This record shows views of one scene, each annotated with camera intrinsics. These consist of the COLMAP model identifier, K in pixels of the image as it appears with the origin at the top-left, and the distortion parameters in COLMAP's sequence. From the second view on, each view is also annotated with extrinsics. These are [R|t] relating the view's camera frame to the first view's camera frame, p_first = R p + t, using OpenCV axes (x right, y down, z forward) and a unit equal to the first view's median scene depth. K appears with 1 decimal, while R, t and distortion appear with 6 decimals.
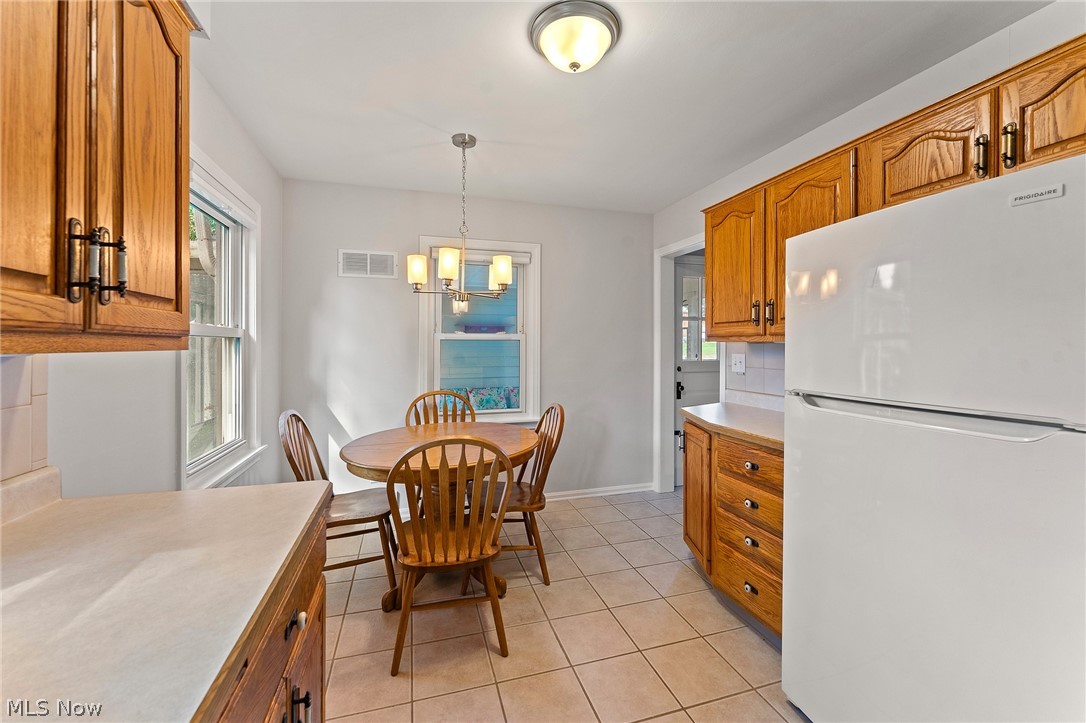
lens RADIAL K [[433.0, 0, 545.2], [0, 433.0, 342.7], [0, 0, 1]] dist [-0.001301, -0.000160]
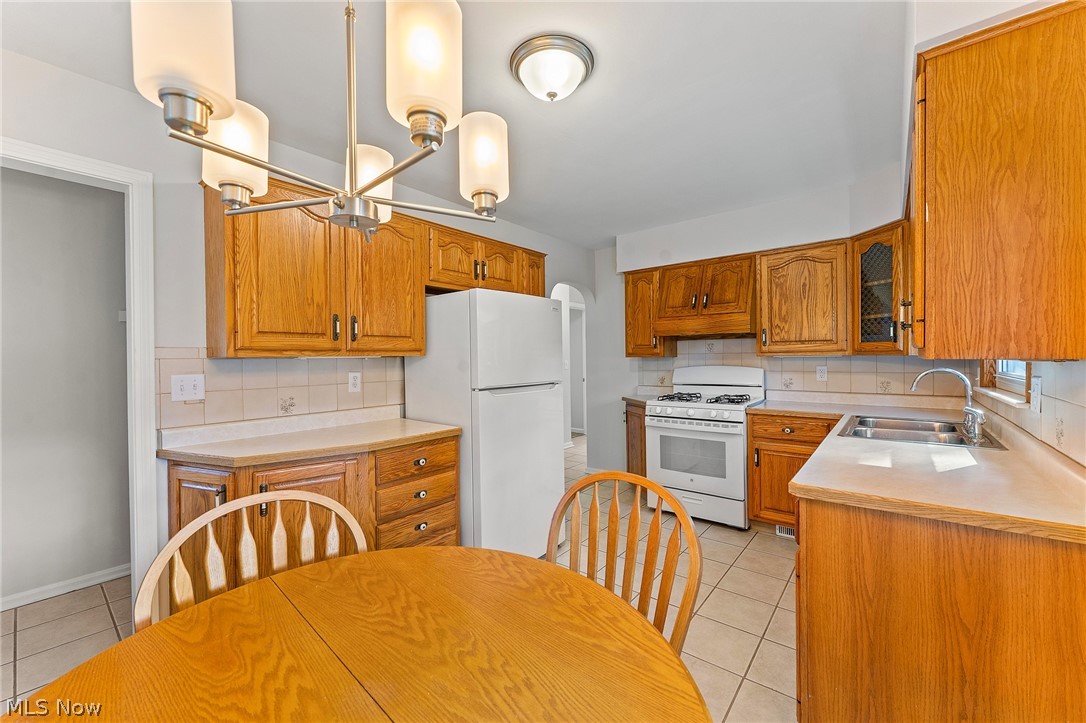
lens RADIAL K [[433.0, 0, 544.2], [0, 433.0, 360.4], [0, 0, 1]] dist [-0.001301, -0.000160]
pose [[-0.550700, -0.003482, 0.834696, -0.690509], [0.004485, 0.999965, 0.007130, 0.002178], [-0.834691, 0.007670, -0.550665, 1.375129]]
